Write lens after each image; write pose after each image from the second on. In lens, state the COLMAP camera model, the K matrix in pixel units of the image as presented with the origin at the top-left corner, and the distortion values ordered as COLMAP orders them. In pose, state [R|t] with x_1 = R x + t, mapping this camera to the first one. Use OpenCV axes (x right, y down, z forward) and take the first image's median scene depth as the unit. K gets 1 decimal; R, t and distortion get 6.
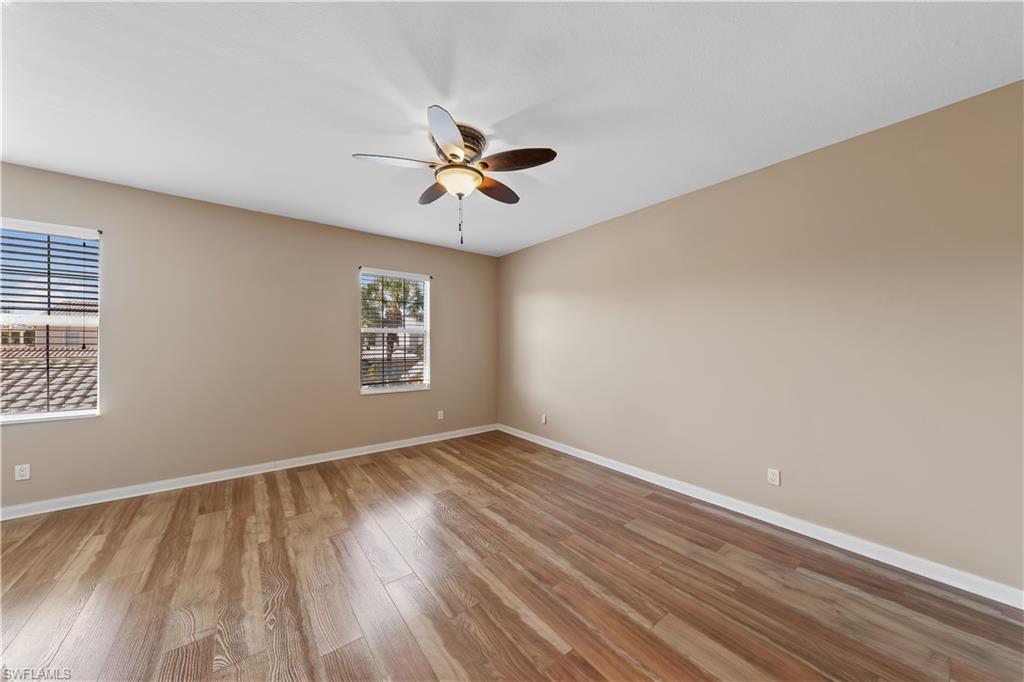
lens RADIAL K [[351.1, 0, 511.2], [0, 351.1, 342.0], [0, 0, 1]] dist [0.000425, 0.000041]
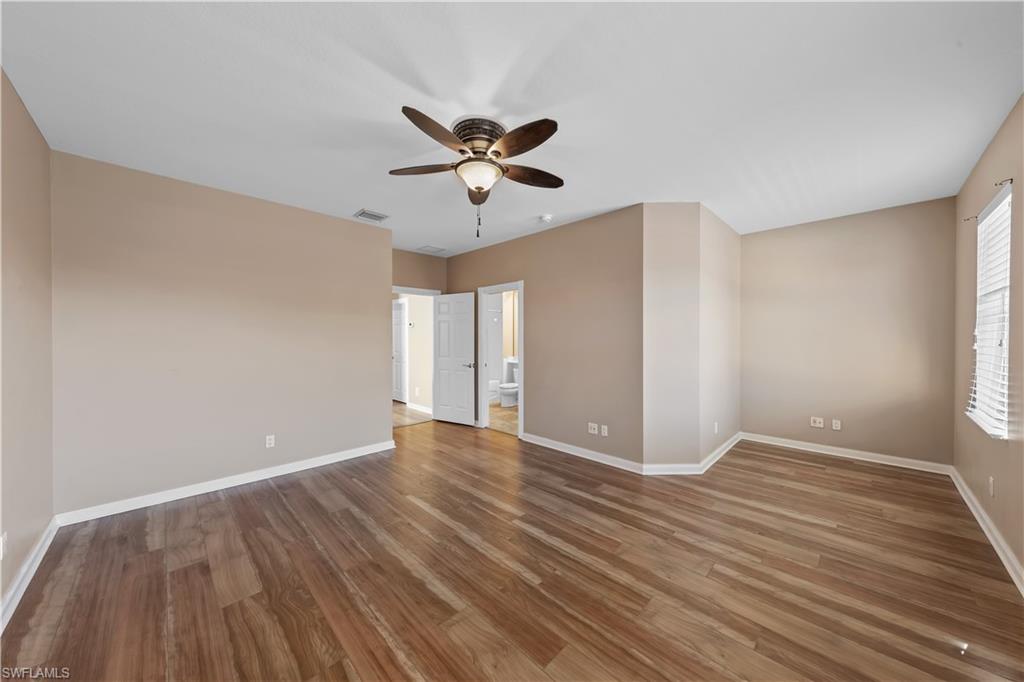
lens RADIAL K [[351.1, 0, 513.0], [0, 351.1, 340.3], [0, 0, 1]] dist [0.000425, 0.000041]
pose [[-0.992010, -0.000013, -0.126161, -0.105424], [-0.000534, 0.999991, 0.004091, 0.004063], [0.126160, 0.004126, -0.992001, 1.843038]]
